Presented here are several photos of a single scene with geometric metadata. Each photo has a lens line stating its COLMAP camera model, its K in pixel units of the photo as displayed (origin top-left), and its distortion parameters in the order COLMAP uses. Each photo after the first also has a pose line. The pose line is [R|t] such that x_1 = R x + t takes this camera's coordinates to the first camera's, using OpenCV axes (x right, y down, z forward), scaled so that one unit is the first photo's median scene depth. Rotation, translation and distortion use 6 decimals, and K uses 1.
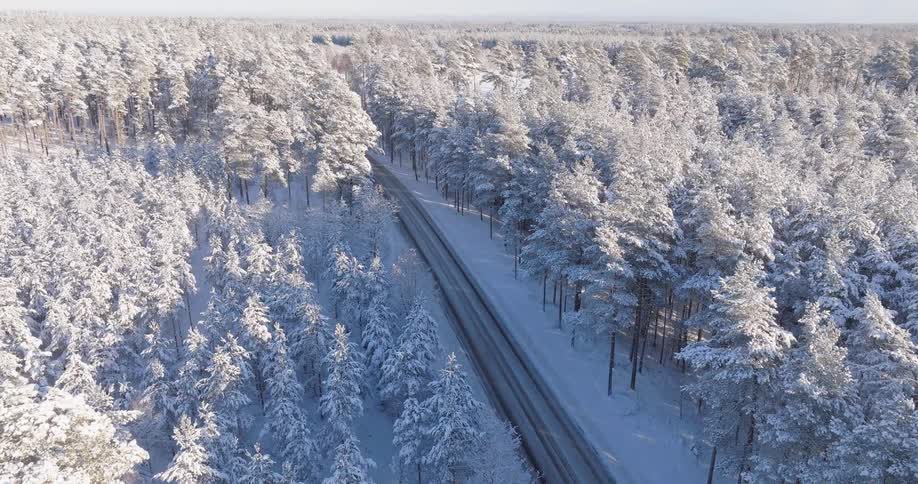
lens RADIAL K [[640.8, 0, 459.0], [0, 640.8, 242.0], [0, 0, 1]] dist [-0.004621, 0.020421]
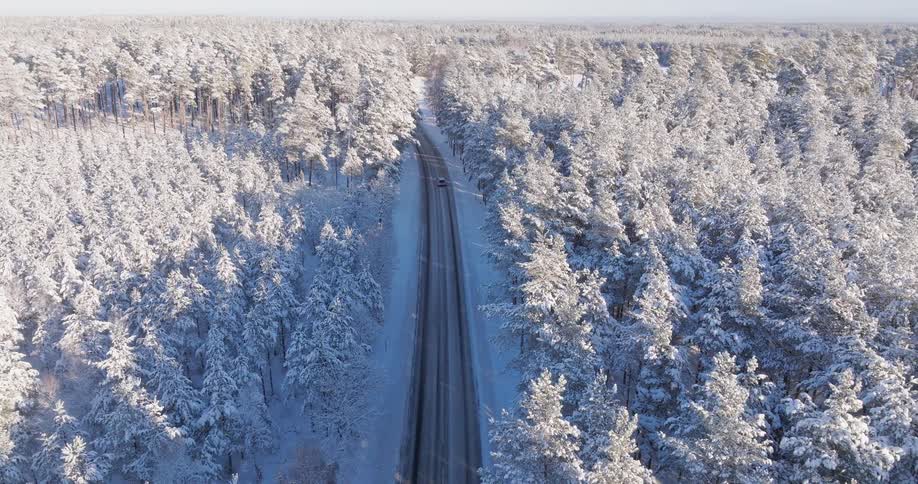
lens RADIAL K [[640.8, 0, 459.0], [0, 640.8, 242.0], [0, 0, 1]] dist [-0.004621, 0.020421]
pose [[0.977111, 0.067449, -0.201756, 0.199105], [-0.067869, 0.997682, 0.004842, 0.020076], [0.201615, 0.008961, 0.979424, -0.061090]]
